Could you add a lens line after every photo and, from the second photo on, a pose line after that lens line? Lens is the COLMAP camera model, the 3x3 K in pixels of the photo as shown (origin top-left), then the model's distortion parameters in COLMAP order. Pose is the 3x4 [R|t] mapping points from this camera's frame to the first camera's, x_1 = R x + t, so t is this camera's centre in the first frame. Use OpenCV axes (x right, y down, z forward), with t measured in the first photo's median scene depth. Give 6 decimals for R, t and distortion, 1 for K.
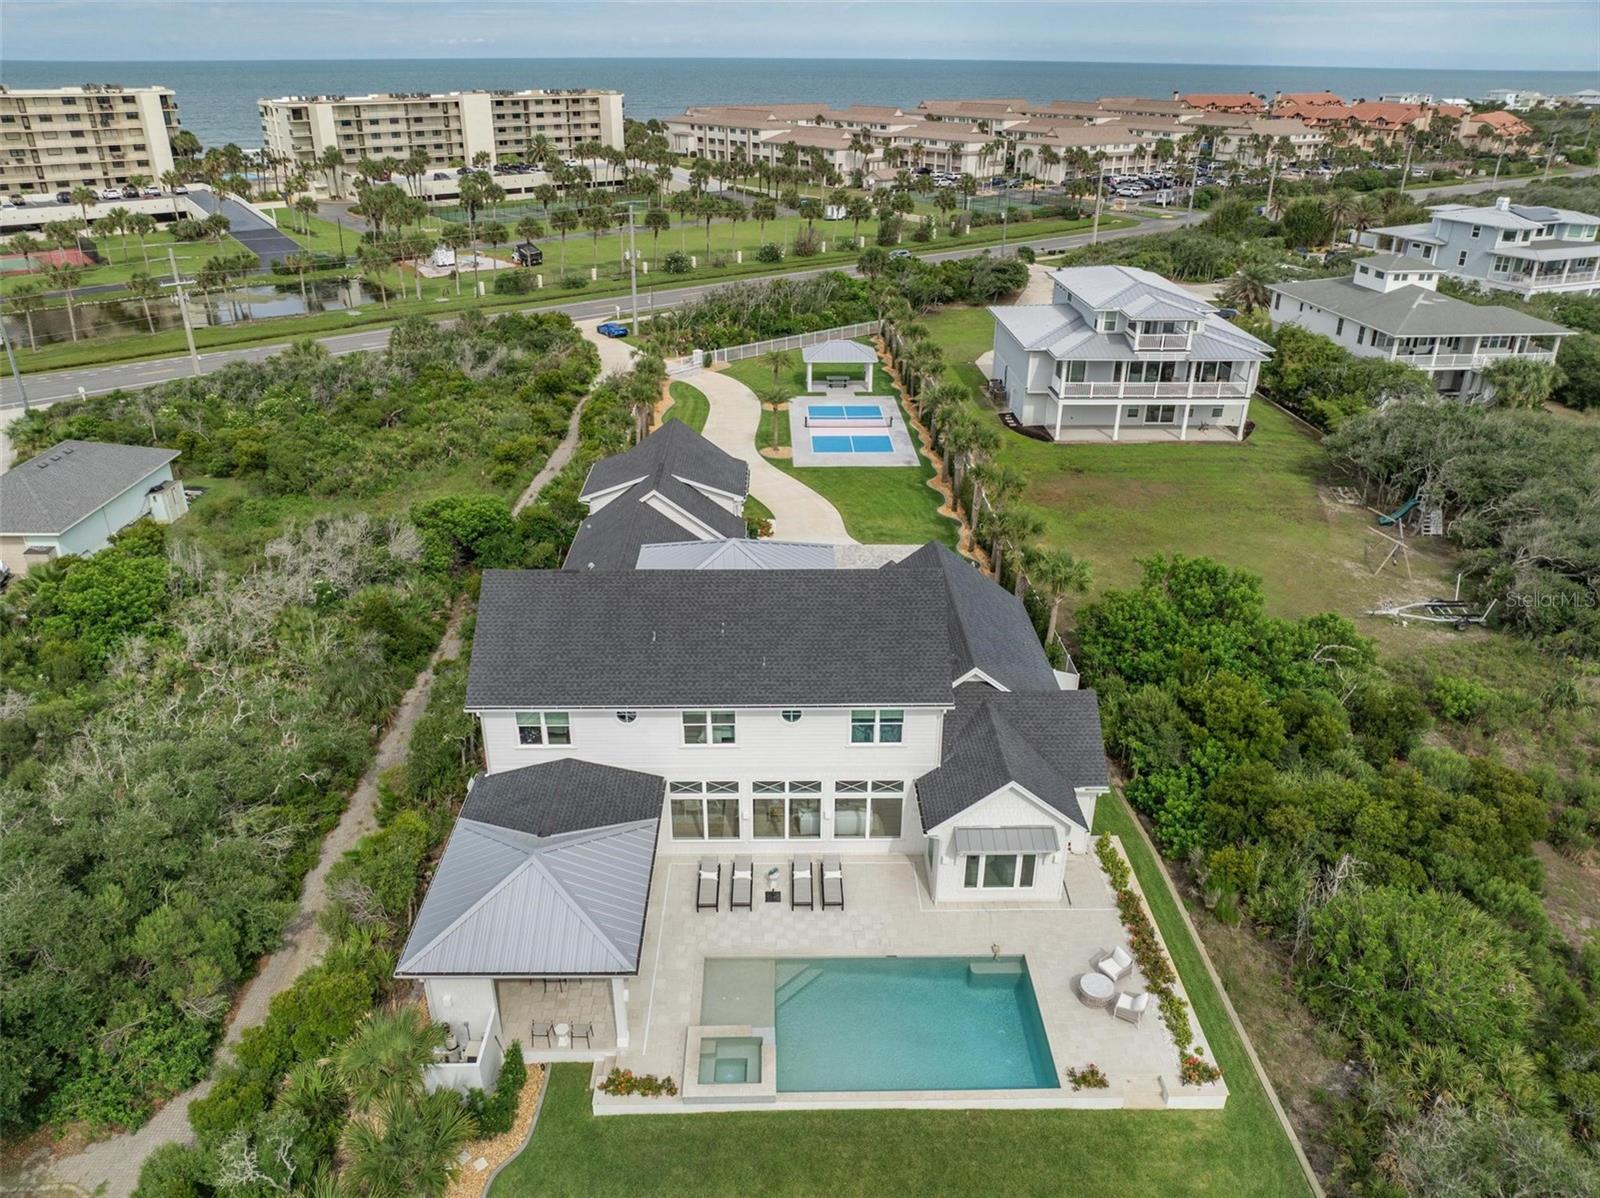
lens RADIAL K [[1129.0, 0, 799.9], [0, 1129.0, 602.6], [0, 0, 1]] dist [-0.046003, 0.014993]
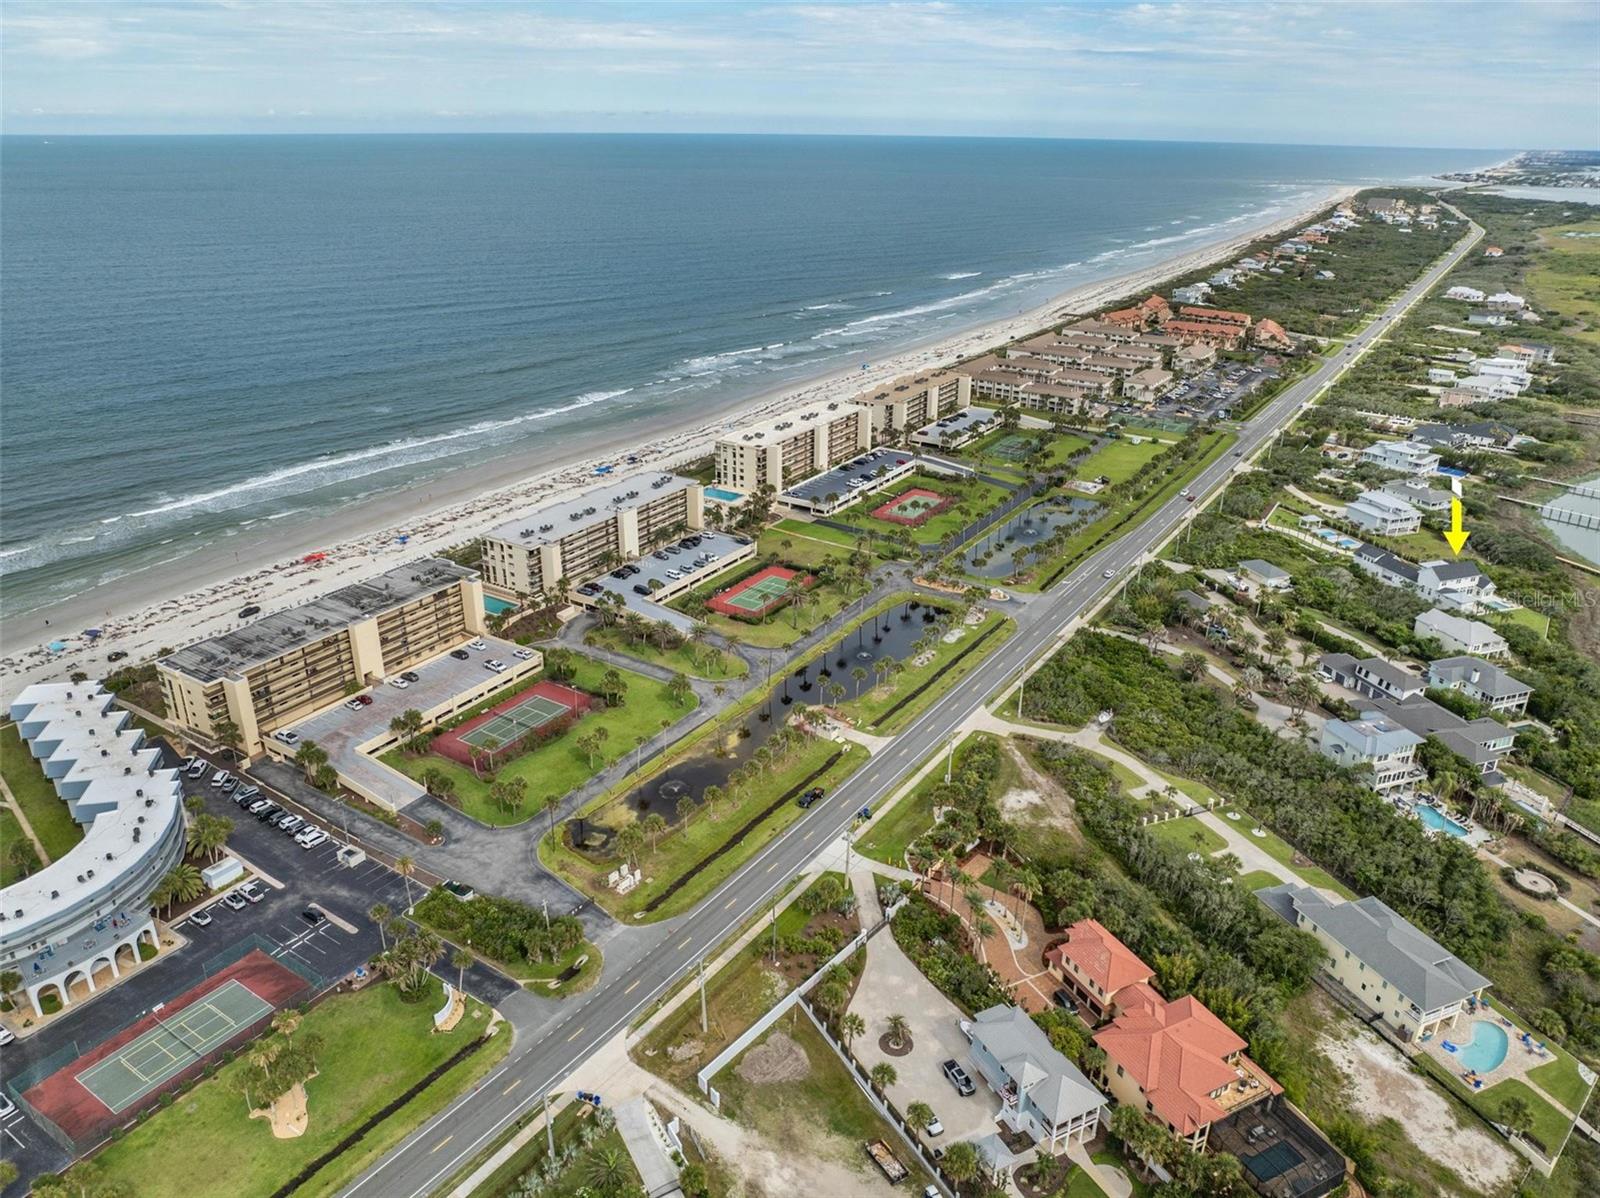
lens RADIAL K [[1124.2, 0, 800.9], [0, 1124.2, 605.1], [0, 0, 1]] dist [-0.039154, 0.006820]
pose [[0.950561, -0.118764, 0.286932, -4.952951], [0.132678, 0.990721, -0.029472, -0.084636], [-0.280769, 0.066085, 0.957498, -3.852380]]
